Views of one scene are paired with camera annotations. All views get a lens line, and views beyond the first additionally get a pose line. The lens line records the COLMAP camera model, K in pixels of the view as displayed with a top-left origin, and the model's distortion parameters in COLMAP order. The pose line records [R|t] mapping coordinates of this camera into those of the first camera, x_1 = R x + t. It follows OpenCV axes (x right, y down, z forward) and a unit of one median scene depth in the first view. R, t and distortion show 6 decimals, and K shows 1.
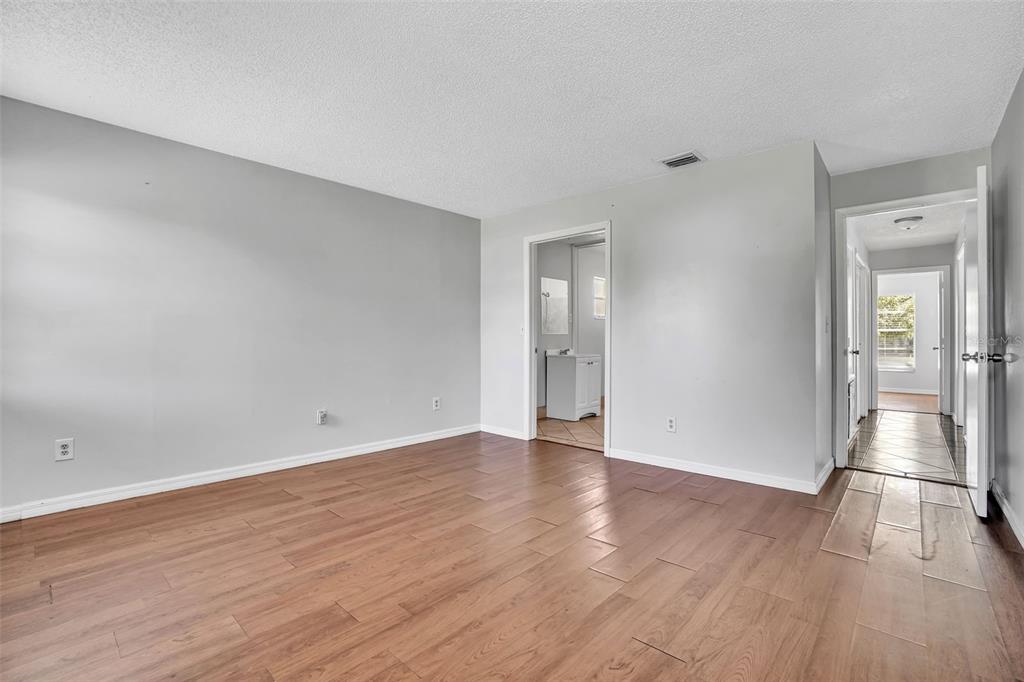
lens RADIAL K [[460.9, 0, 512.0], [0, 460.9, 341.0], [0, 0, 1]] dist [-0.032743, 0.000572]
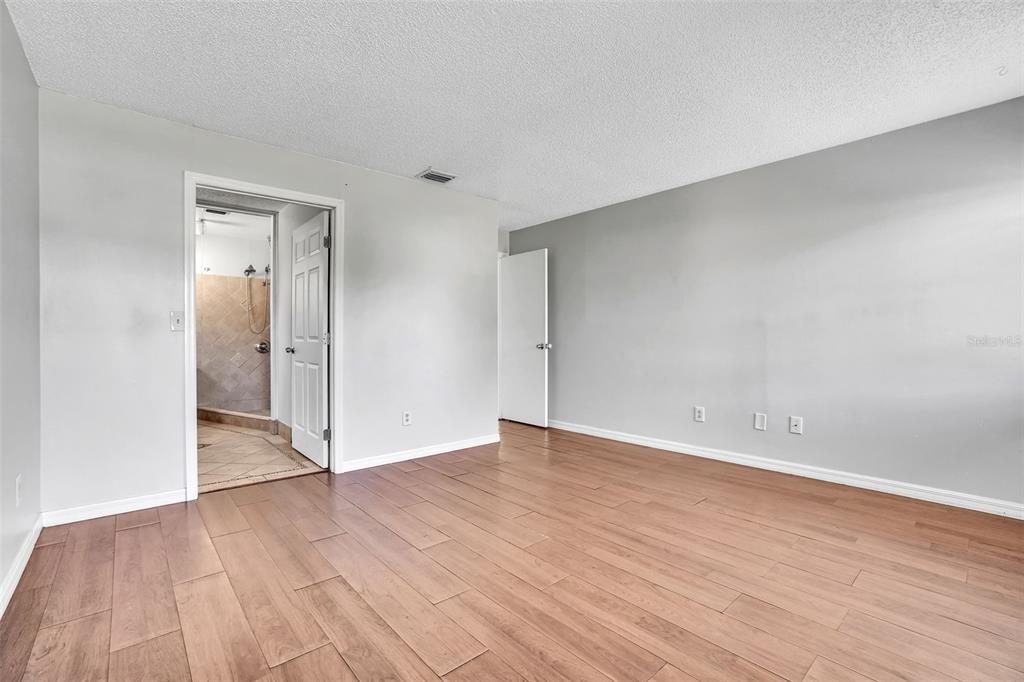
lens RADIAL K [[460.9, 0, 512.0], [0, 460.9, 341.0], [0, 0, 1]] dist [-0.032743, 0.000572]
pose [[0.078841, 0.013160, 0.996800, -0.729494], [0.007871, 0.999873, -0.013823, 0.026025], [-0.996856, 0.008935, 0.078728, 0.743876]]
